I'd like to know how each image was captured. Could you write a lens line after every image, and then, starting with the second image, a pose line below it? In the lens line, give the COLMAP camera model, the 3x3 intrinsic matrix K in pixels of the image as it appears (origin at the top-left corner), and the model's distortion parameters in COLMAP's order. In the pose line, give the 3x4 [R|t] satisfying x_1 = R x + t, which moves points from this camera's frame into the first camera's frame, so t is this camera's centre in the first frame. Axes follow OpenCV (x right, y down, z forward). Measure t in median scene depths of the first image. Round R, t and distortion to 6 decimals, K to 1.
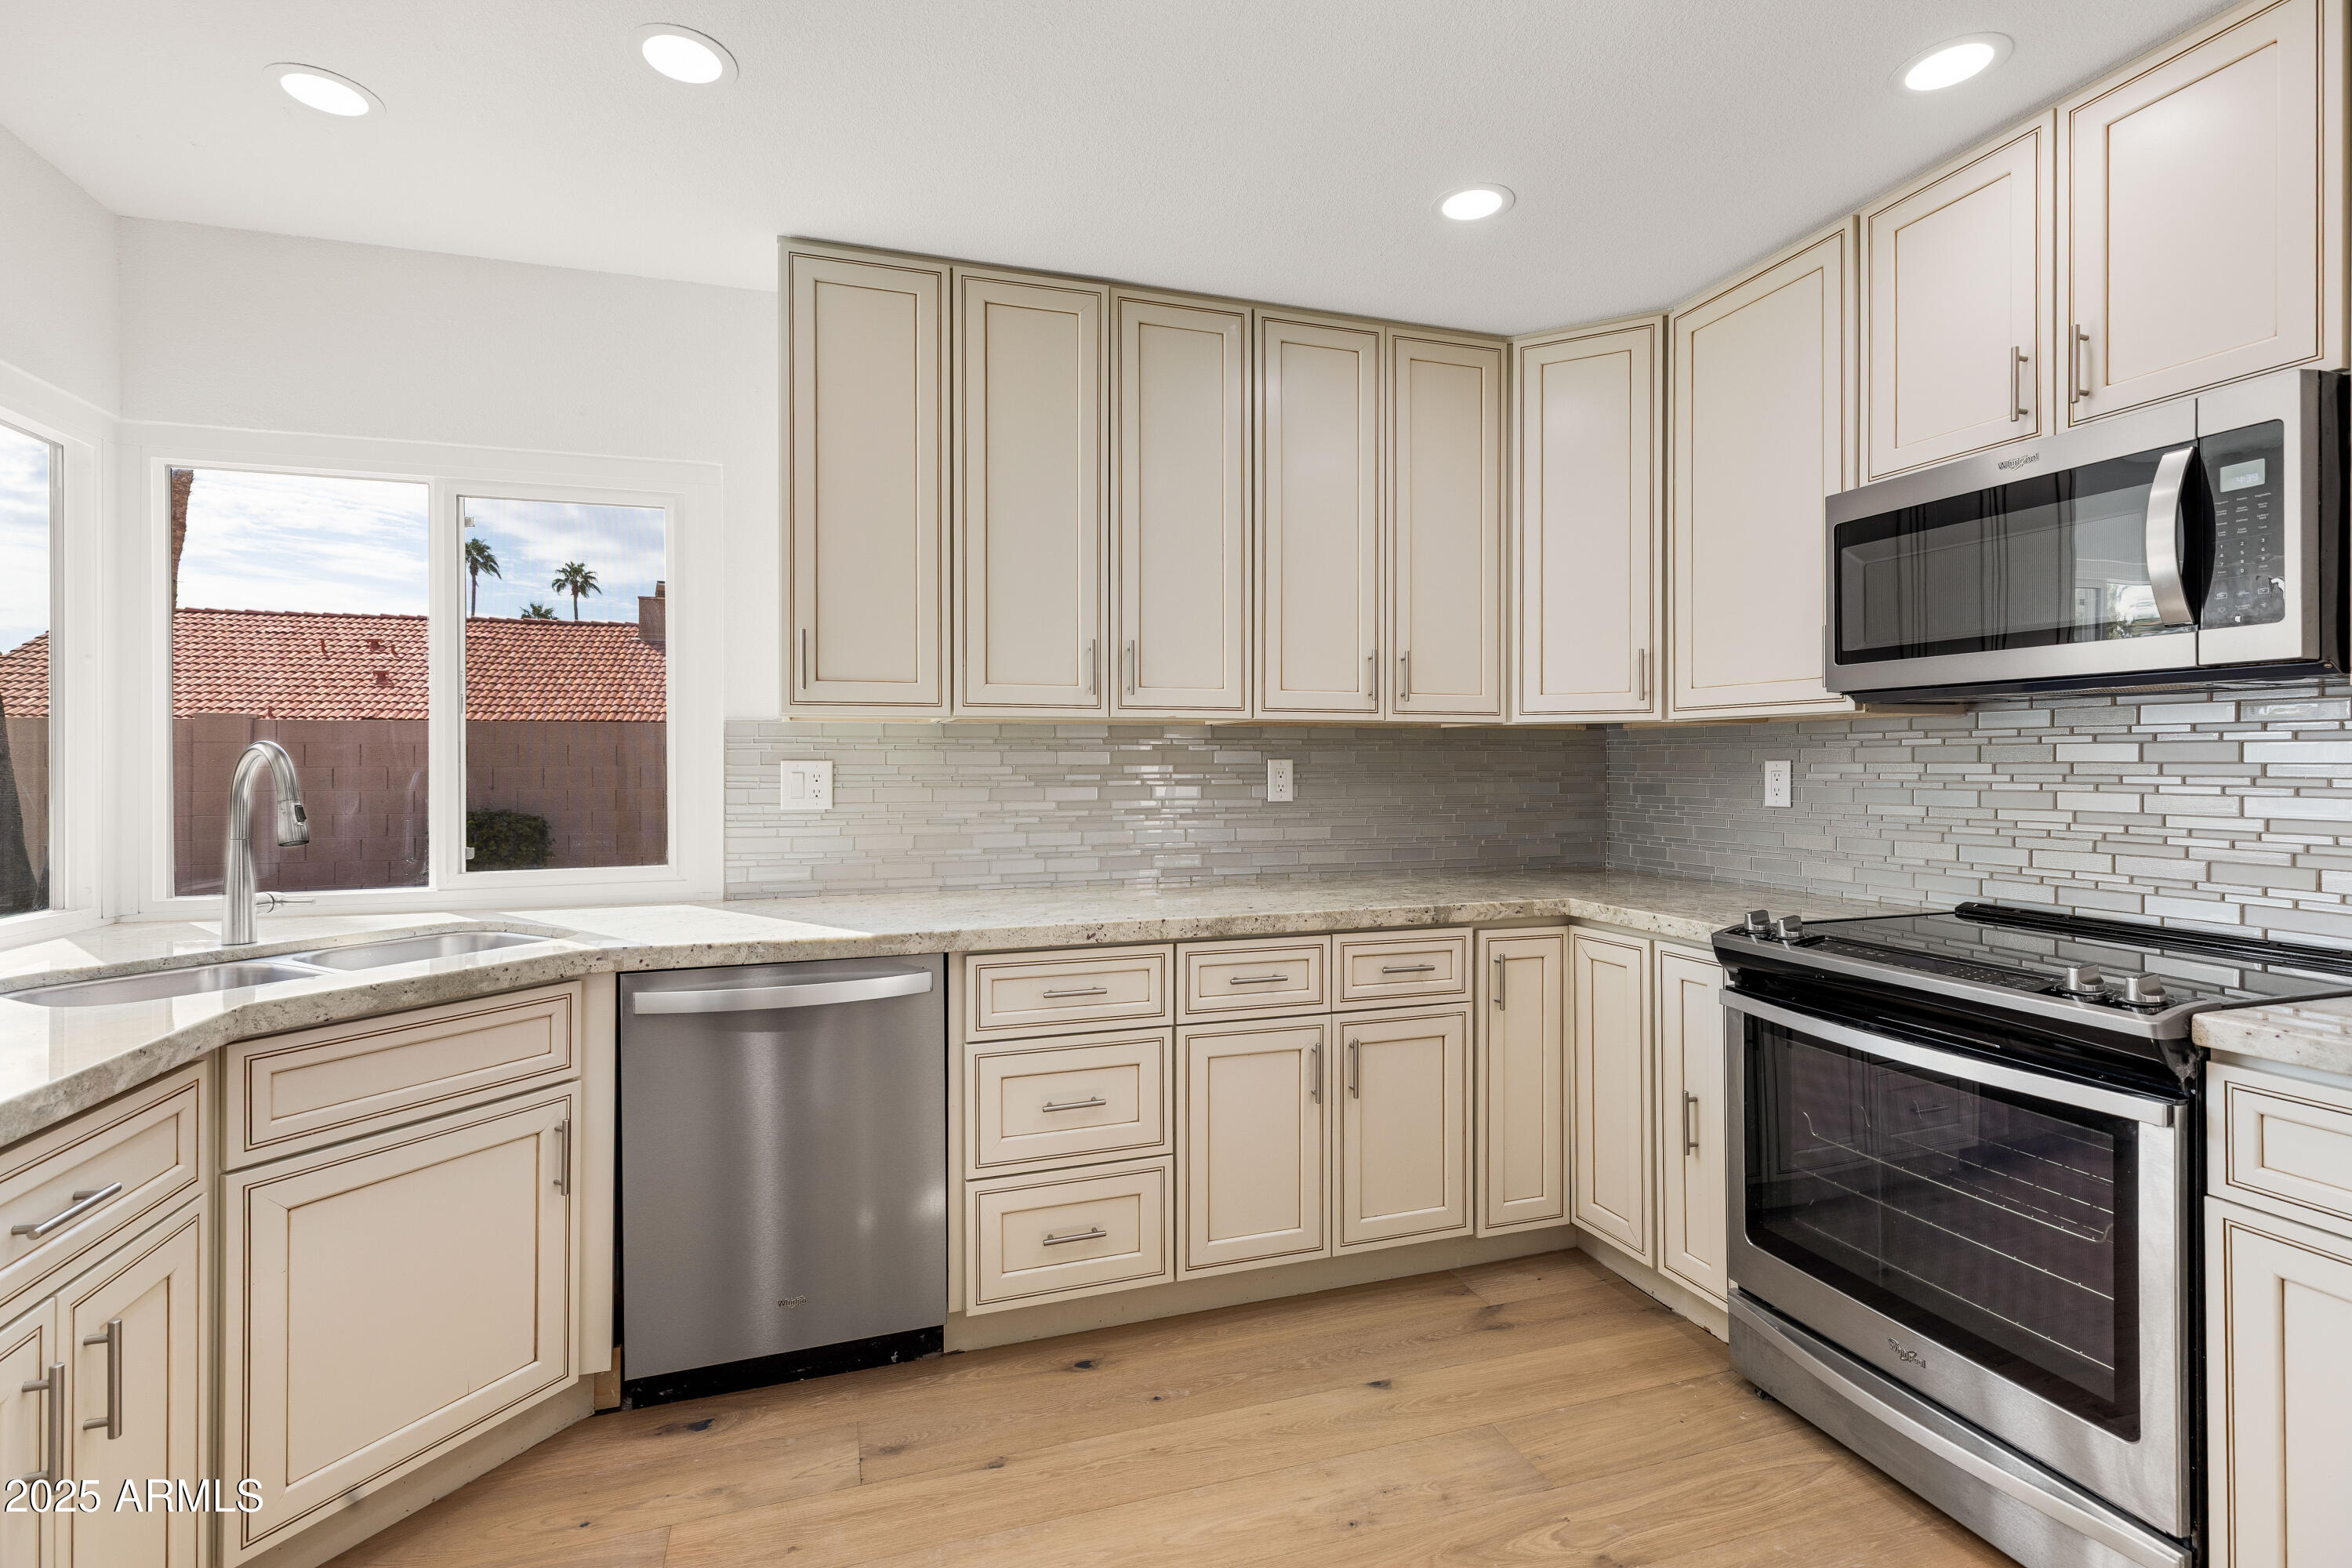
lens RADIAL K [[1065.8, 0, 1163.6], [0, 1065.8, 762.3], [0, 0, 1]] dist [0.000659, 0.000058]
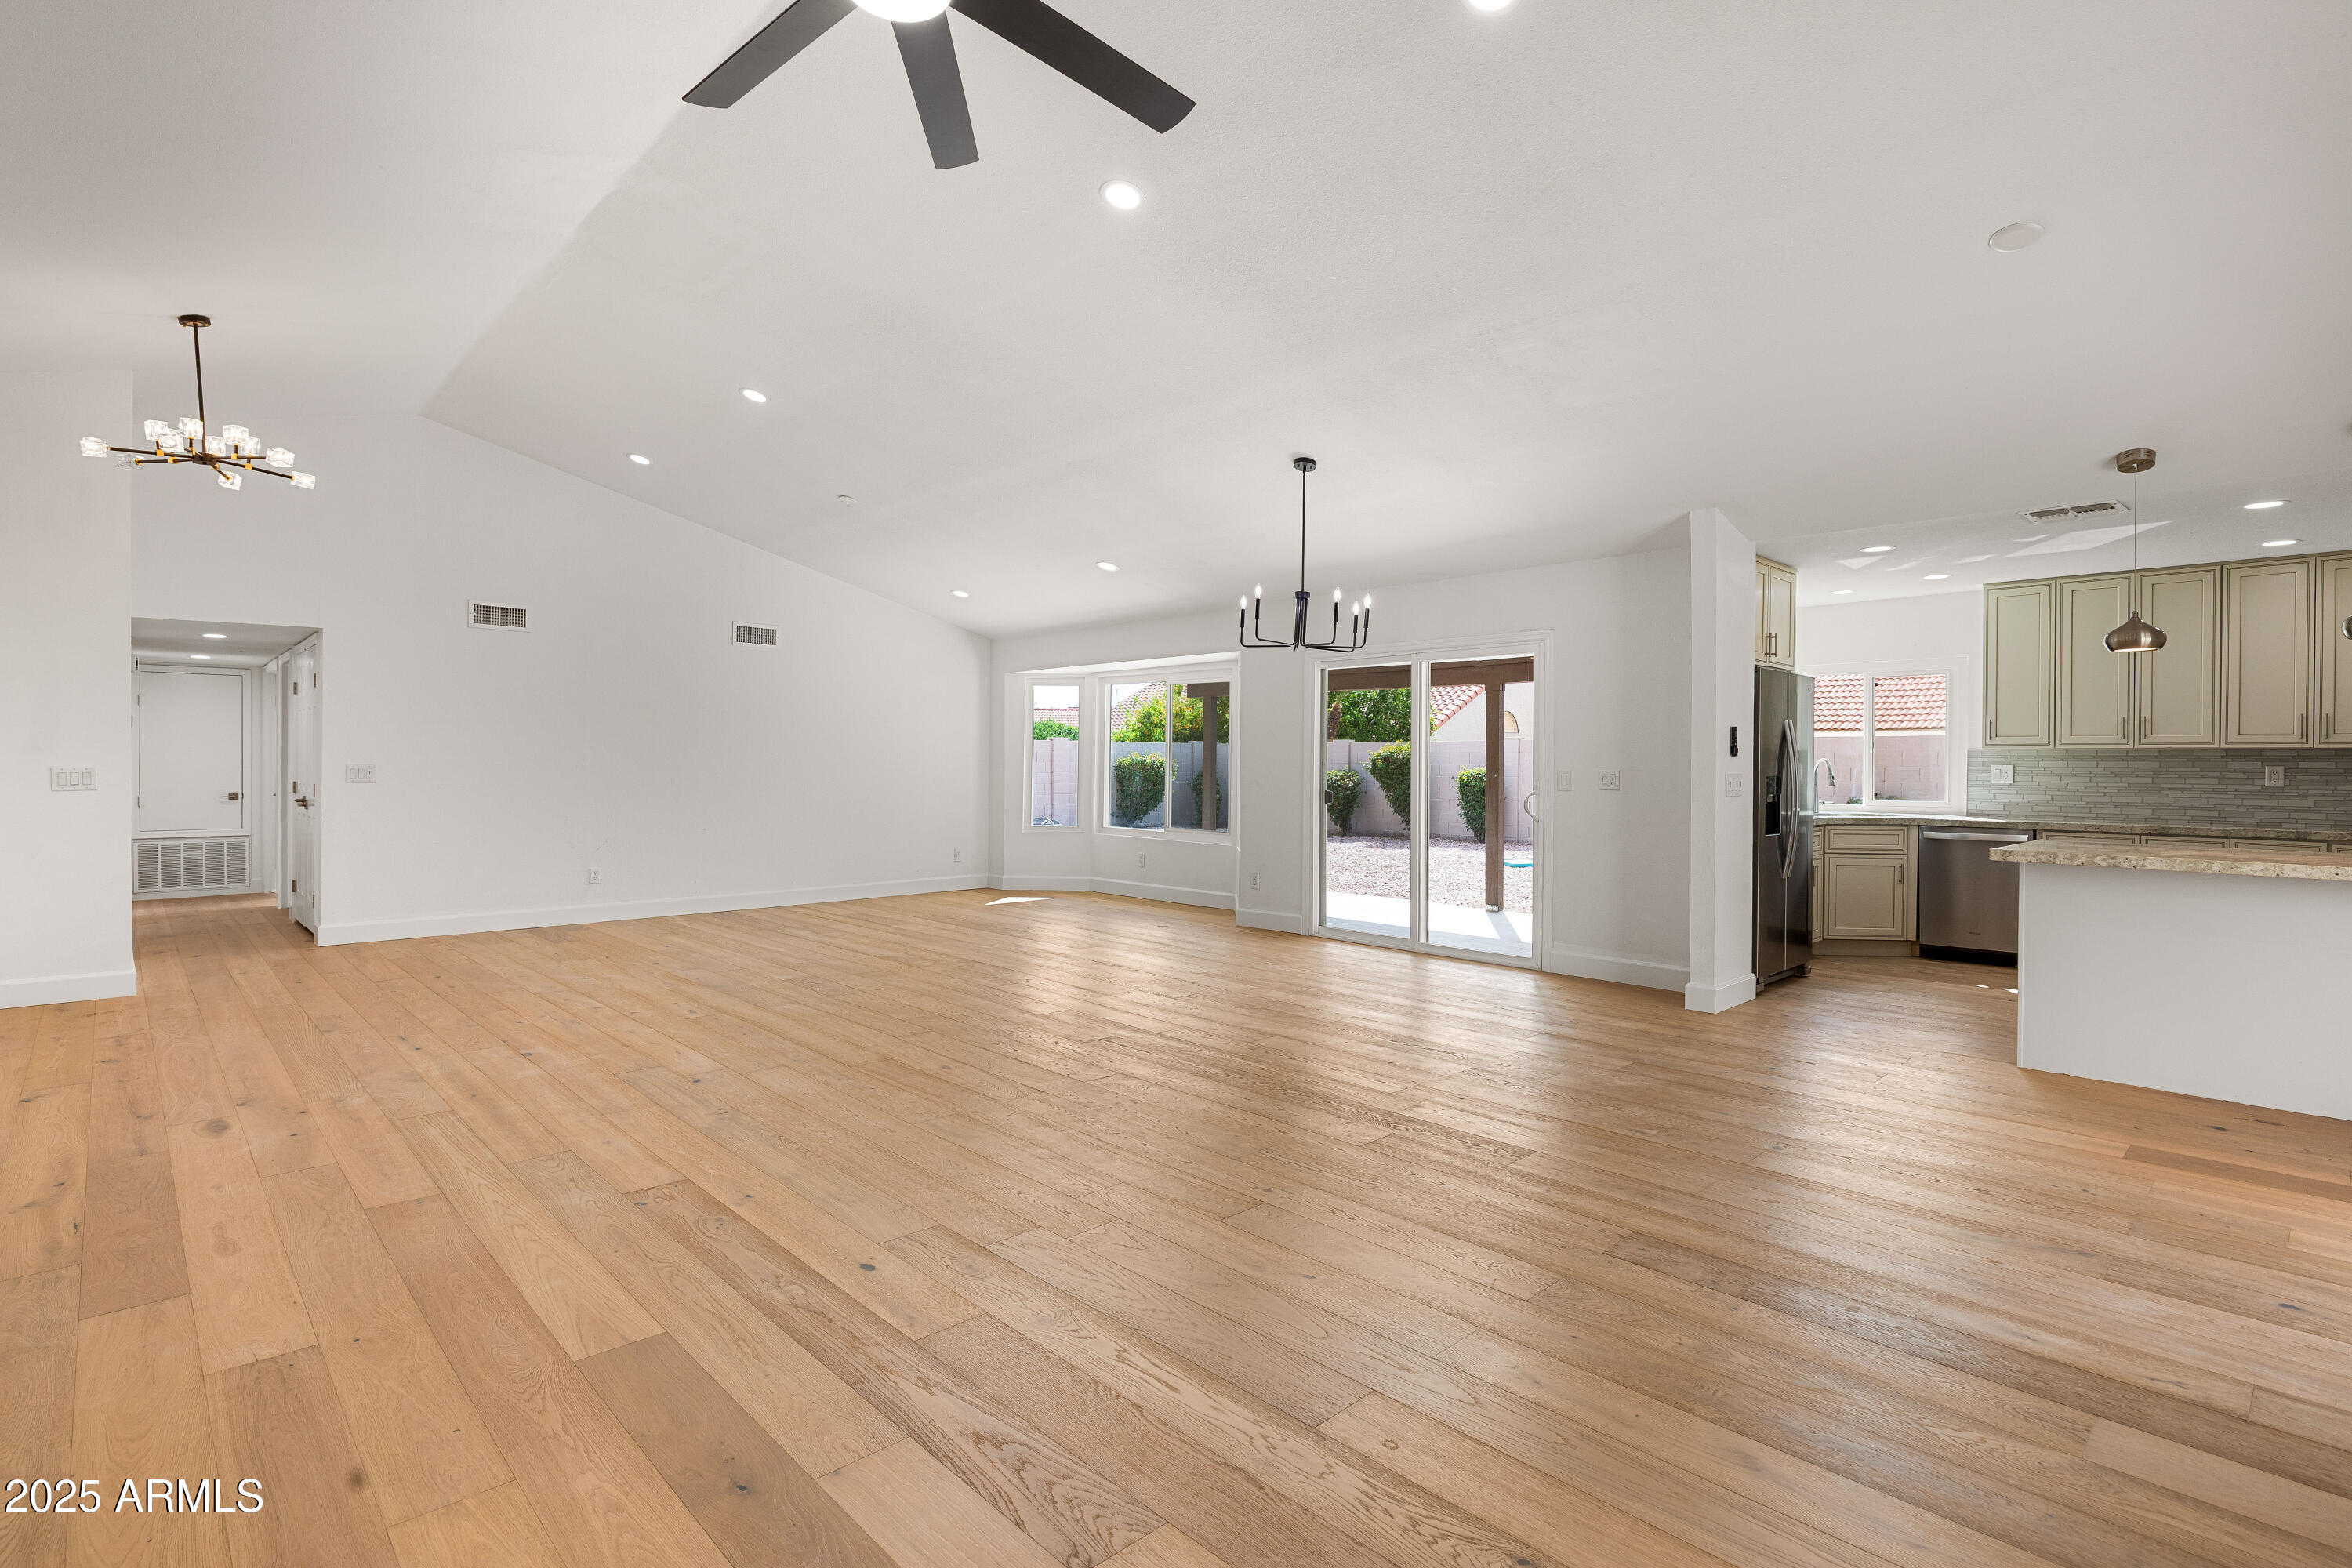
lens RADIAL K [[1165.4, 0, 1163.2], [0, 1165.4, 764.2], [0, 0, 1]] dist [0.001604, 0.000229]
pose [[0.429430, 0.005533, -0.903083, 1.476102], [-0.009482, 0.999954, 0.001617, 0.012473], [0.903050, 0.007868, 0.429462, -2.263966]]
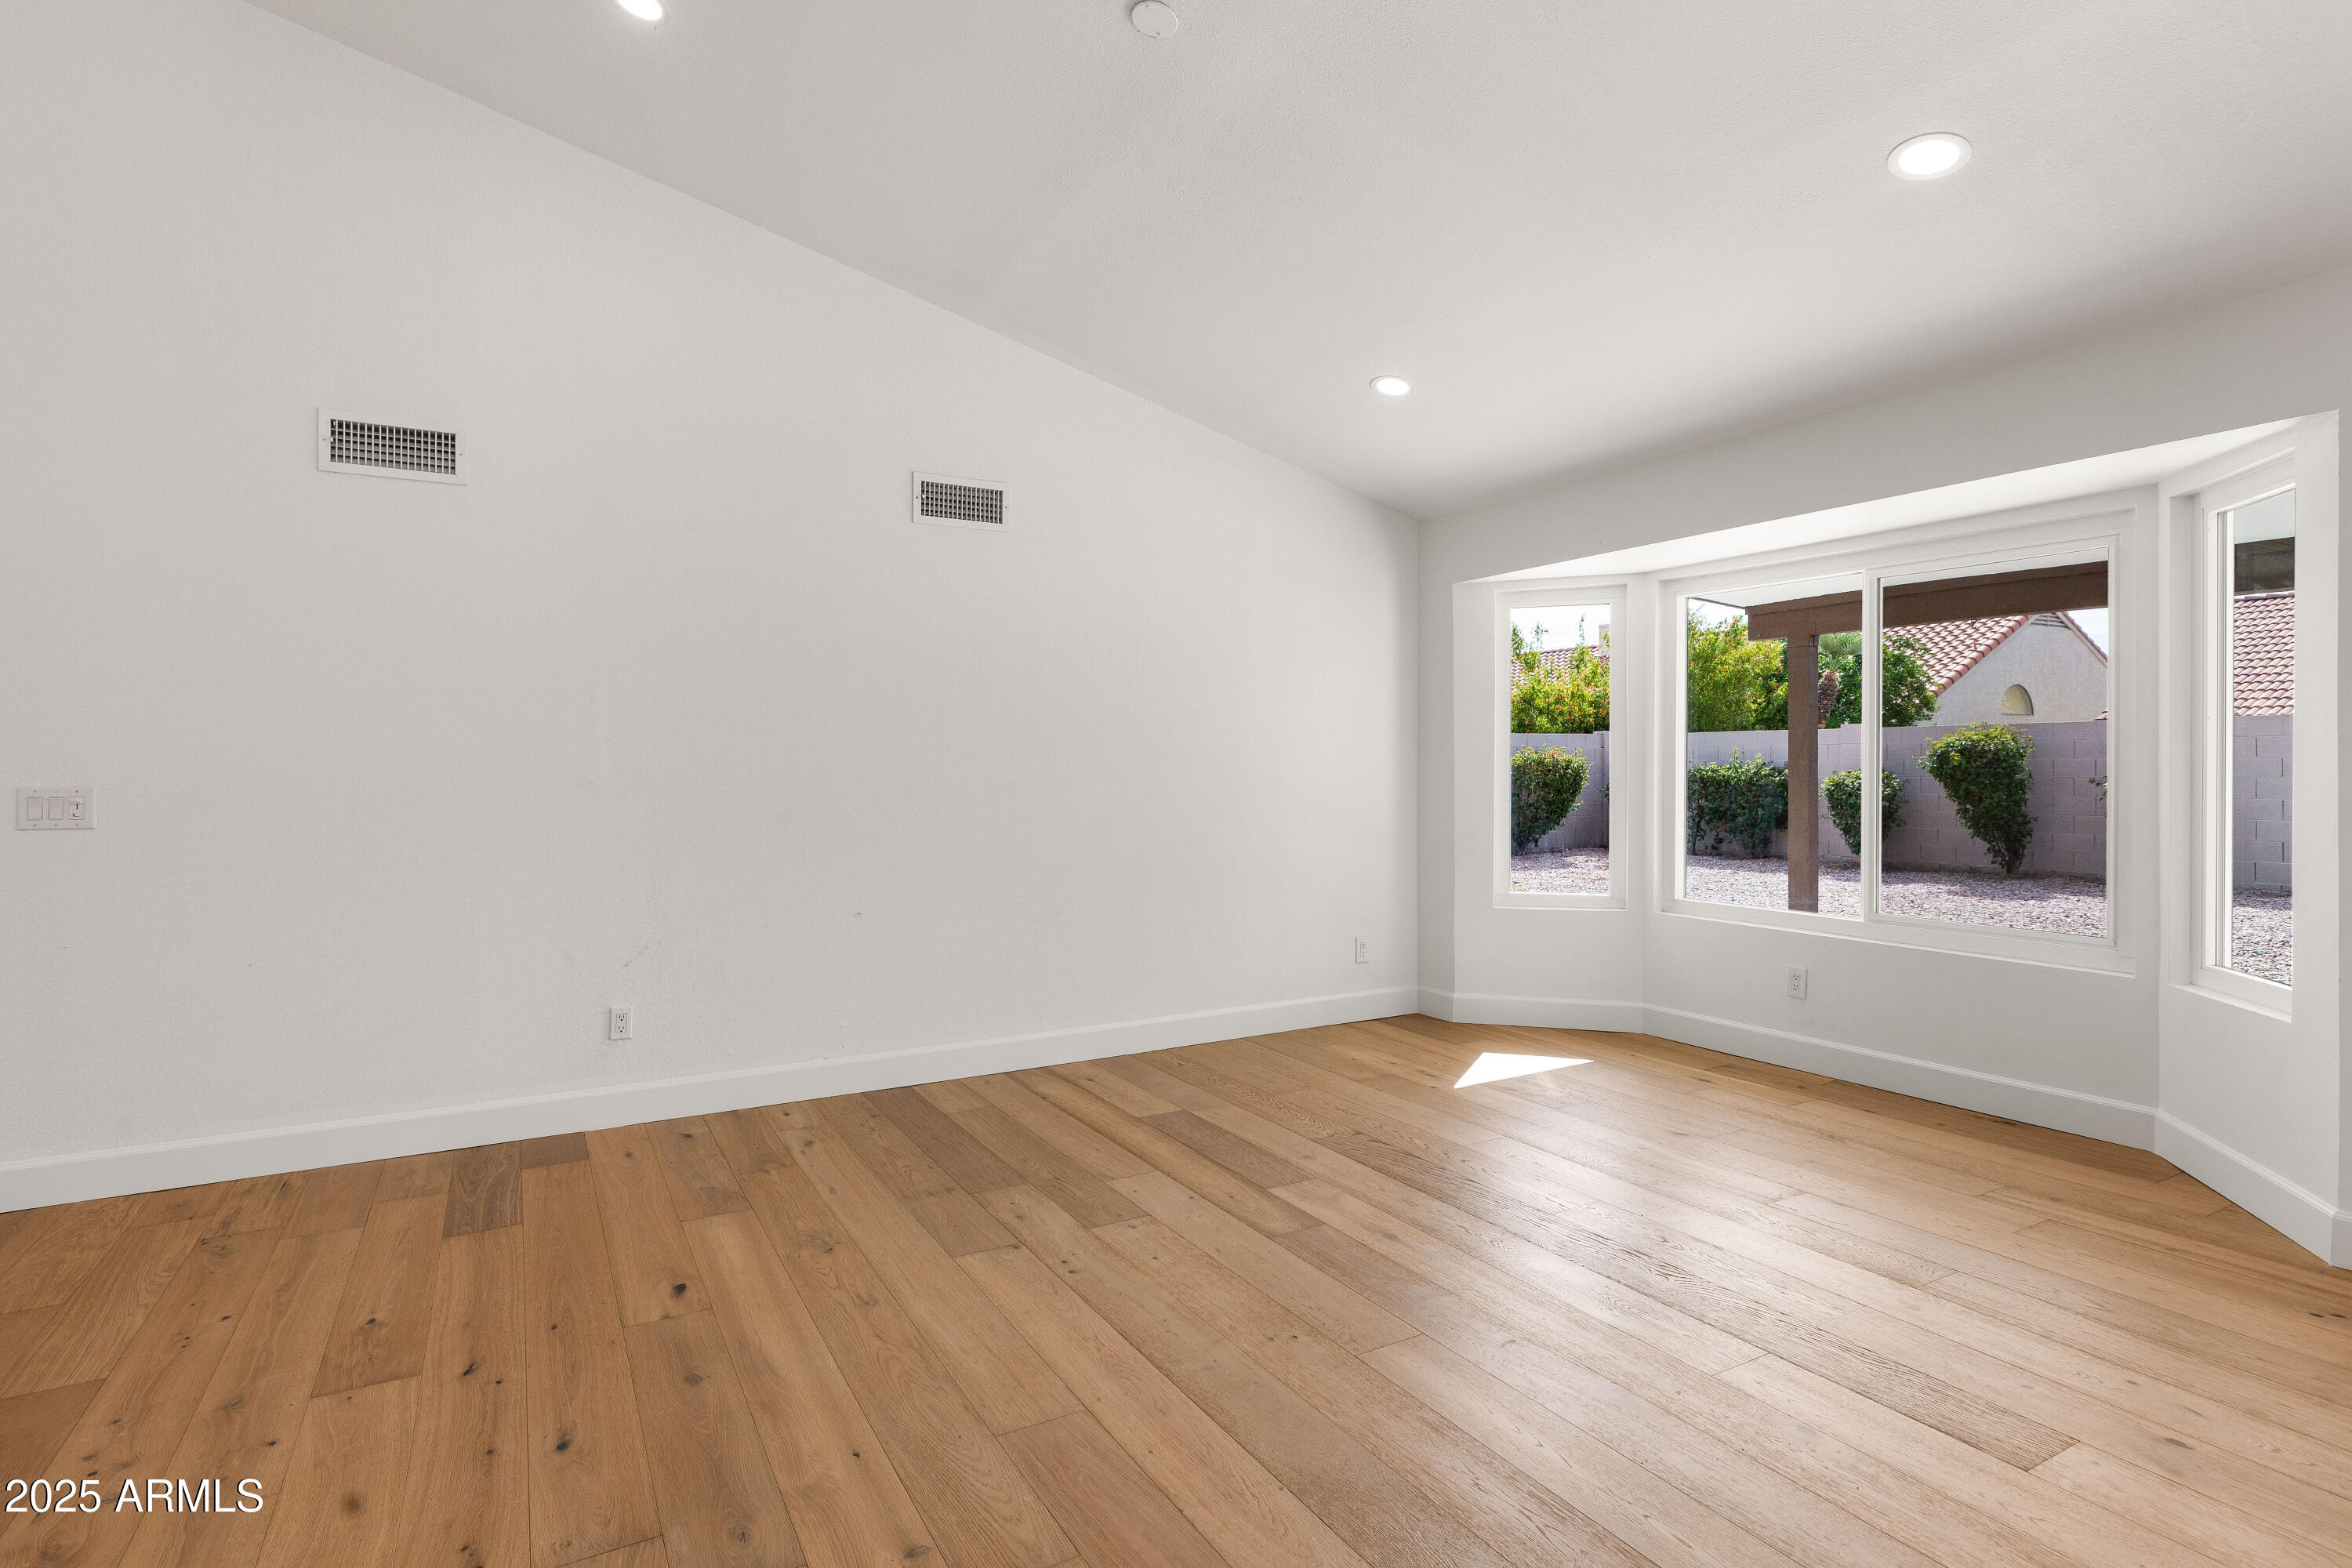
lens RADIAL K [[1165.4, 0, 1160.3], [0, 1165.4, 773.8], [0, 0, 1]] dist [0.001604, 0.000229]
pose [[0.201845, 0.008810, -0.979378, -0.748870], [0.002864, 0.999950, 0.009585, 0.013930], [0.979413, -0.004740, 0.201810, -1.889025]]
